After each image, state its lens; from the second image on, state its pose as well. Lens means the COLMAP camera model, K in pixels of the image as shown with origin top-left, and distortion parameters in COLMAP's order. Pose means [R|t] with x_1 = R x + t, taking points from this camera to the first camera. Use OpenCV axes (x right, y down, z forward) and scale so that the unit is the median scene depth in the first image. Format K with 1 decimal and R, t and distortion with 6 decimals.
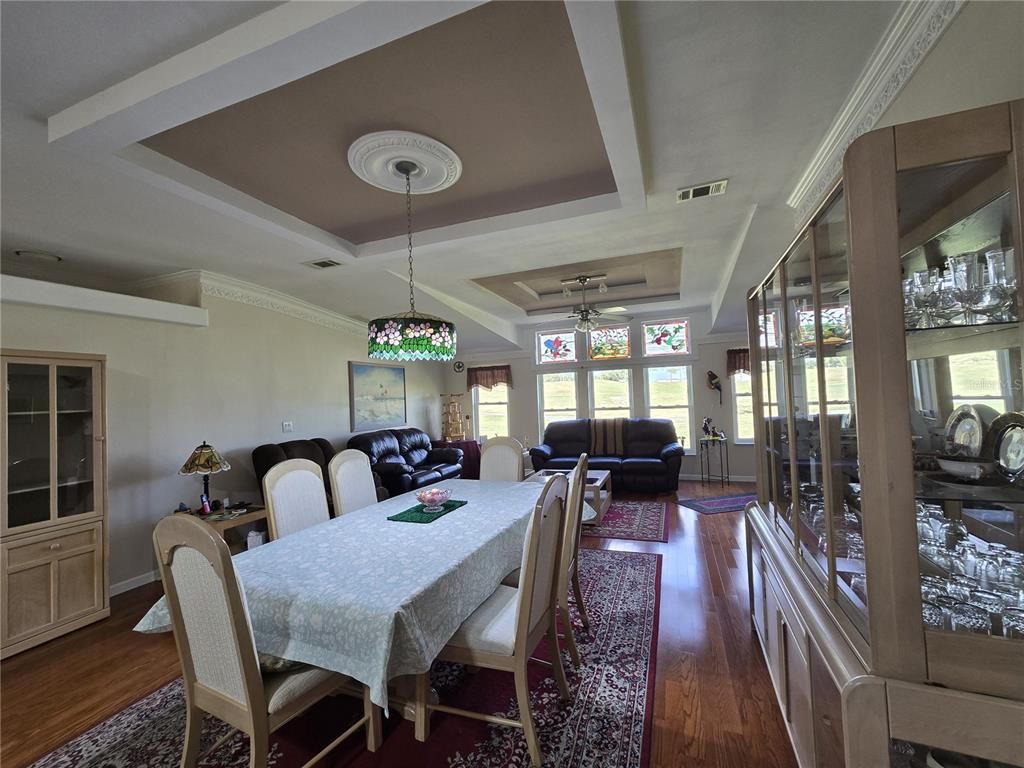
lens RADIAL K [[420.5, 0, 512.3], [0, 420.5, 383.9], [0, 0, 1]] dist [0.001755, -0.000472]
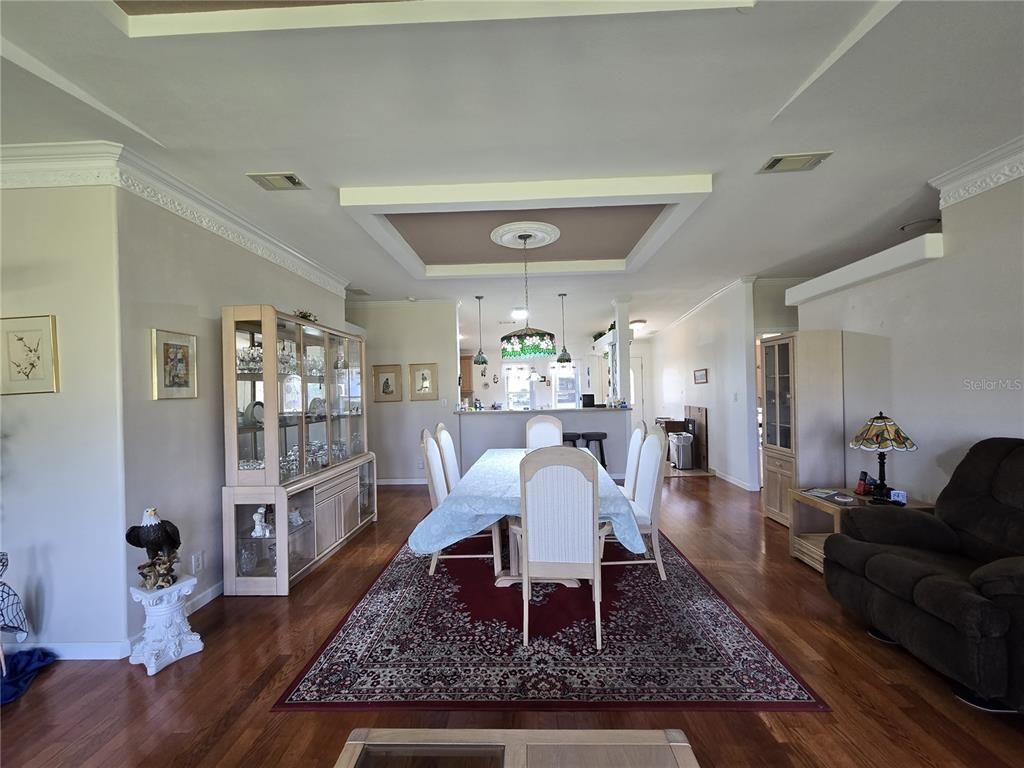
lens RADIAL K [[420.5, 0, 512.8], [0, 420.5, 389.1], [0, 0, 1]] dist [0.001755, -0.000472]
pose [[-0.941612, 0.065044, -0.330358, 0.117251], [0.075185, 0.997007, -0.017997, 0.027929], [0.328199, -0.041784, -0.943684, 0.822136]]
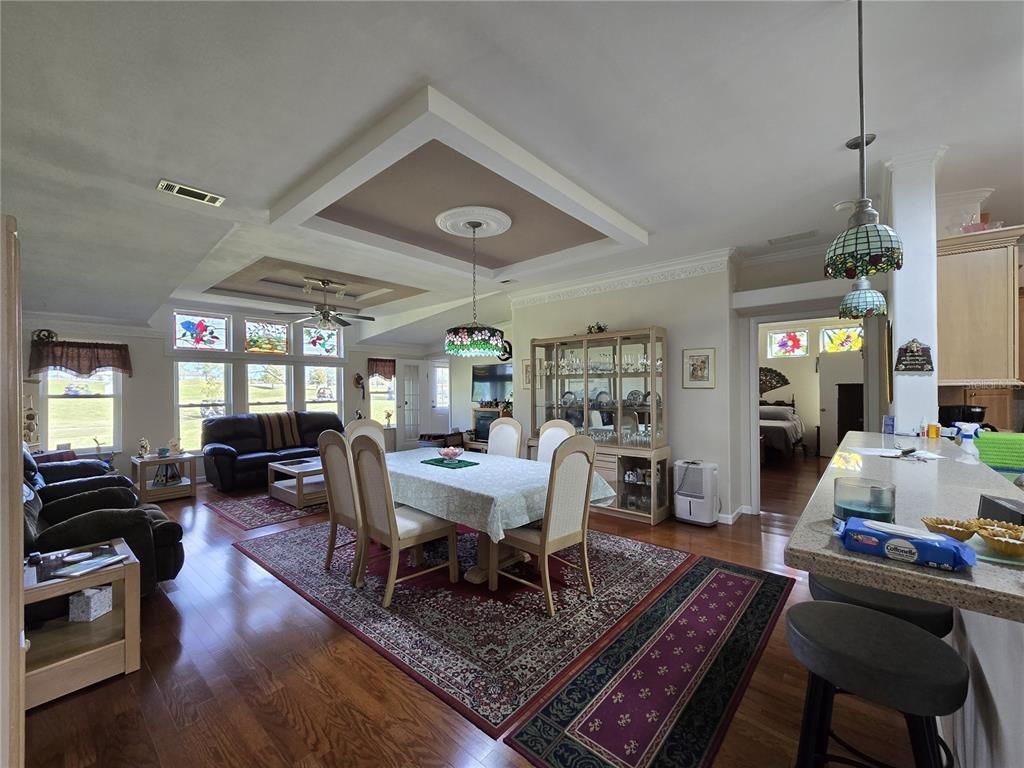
lens RADIAL K [[420.5, 0, 510.7], [0, 420.5, 385.8], [0, 0, 1]] dist [0.001755, -0.000472]
pose [[0.343361, 0.043899, 0.938177, -0.520759], [-0.035133, 0.998808, -0.033878, 0.031615], [-0.938546, -0.021328, 0.344494, 0.121077]]
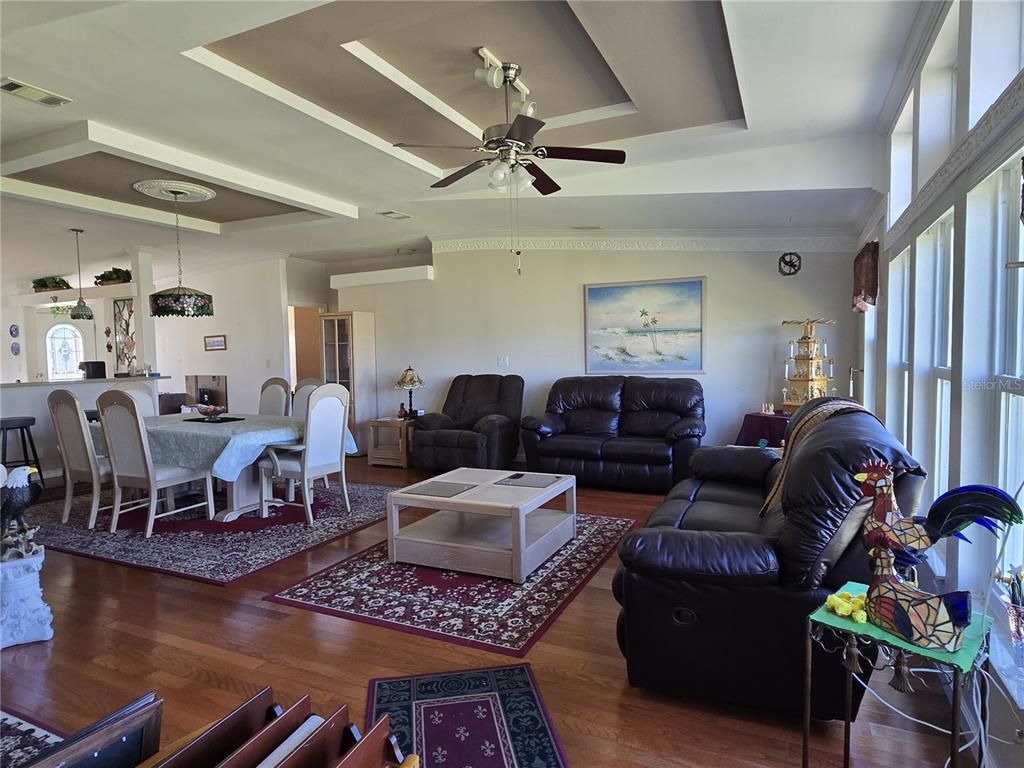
lens RADIAL K [[585.7, 0, 517.8], [0, 585.7, 384.7], [0, 0, 1]] dist [0.003515, 0.000807]
pose [[-0.068199, 0.099269, -0.992721, 0.619810], [0.054072, 0.993943, 0.095676, 0.017206], [0.996205, -0.047153, -0.073154, 0.794131]]
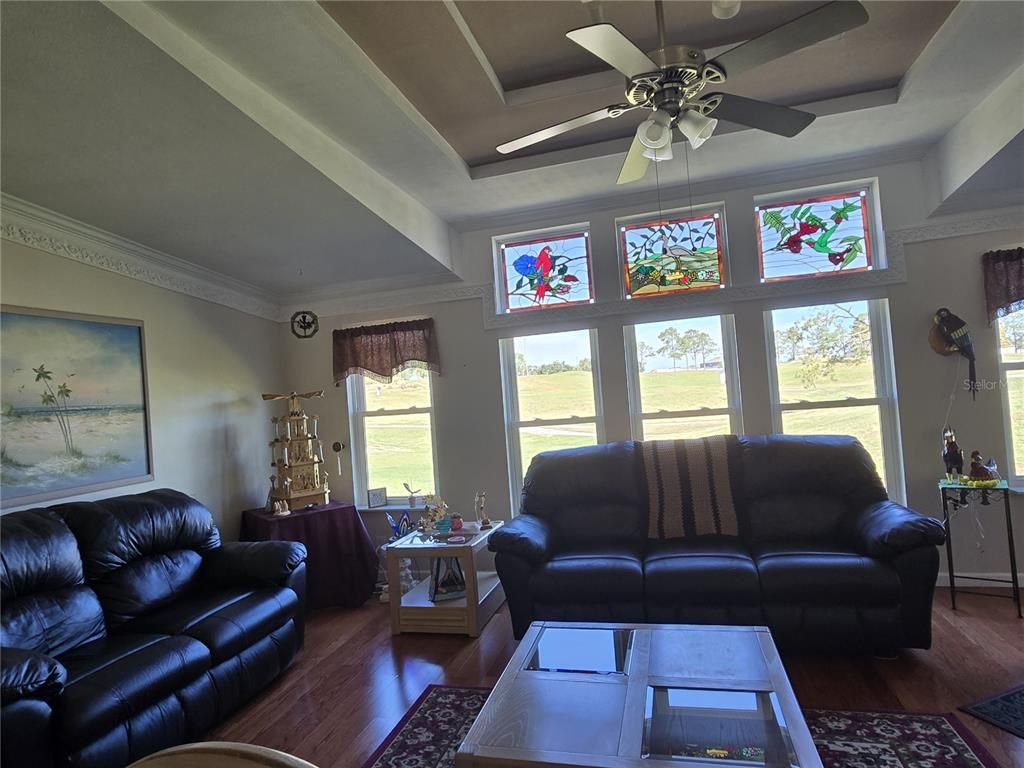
lens RADIAL K [[585.7, 0, 511.2], [0, 585.7, 381.2], [0, 0, 1]] dist [0.003515, 0.000807]
pose [[0.994827, -0.034136, 0.095675, 0.014671], [0.034008, 0.999417, 0.002975, 0.020176], [-0.095720, 0.000294, 0.995408, 0.460410]]
